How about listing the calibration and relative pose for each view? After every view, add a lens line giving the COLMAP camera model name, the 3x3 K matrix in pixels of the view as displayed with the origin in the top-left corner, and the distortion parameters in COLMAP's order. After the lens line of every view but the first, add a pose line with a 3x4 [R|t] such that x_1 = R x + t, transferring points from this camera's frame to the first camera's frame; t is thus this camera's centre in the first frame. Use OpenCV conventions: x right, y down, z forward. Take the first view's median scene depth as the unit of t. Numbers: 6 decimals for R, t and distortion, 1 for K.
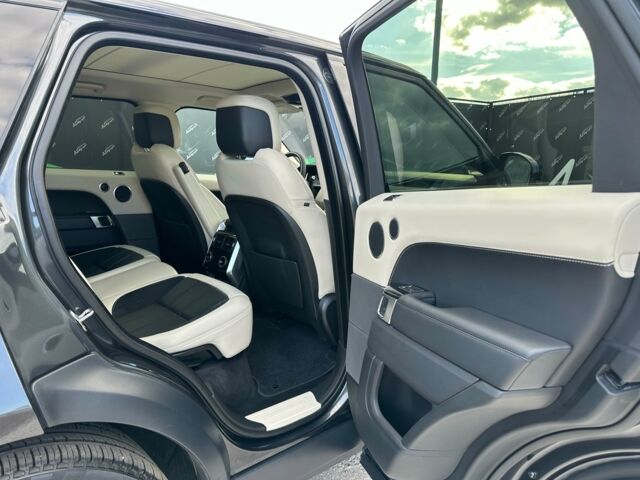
lens RADIAL K [[448.3, 0, 320.0], [0, 448.3, 240.0], [0, 0, 1]] dist [0.112883, -0.169158]
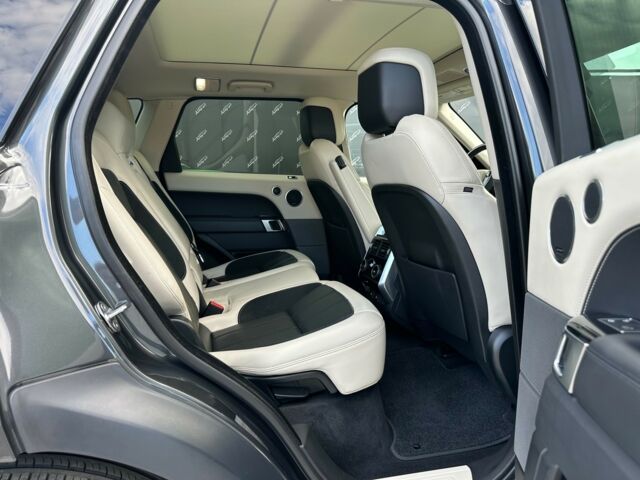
lens RADIAL K [[448.3, 0, 320.0], [0, 448.3, 240.0], [0, 0, 1]] dist [0.112883, -0.169158]
pose [[0.890942, 0.025792, -0.453385, 0.076582], [-0.048252, 0.998111, -0.038040, 0.031655], [0.451547, 0.055768, 0.890503, 0.254606]]
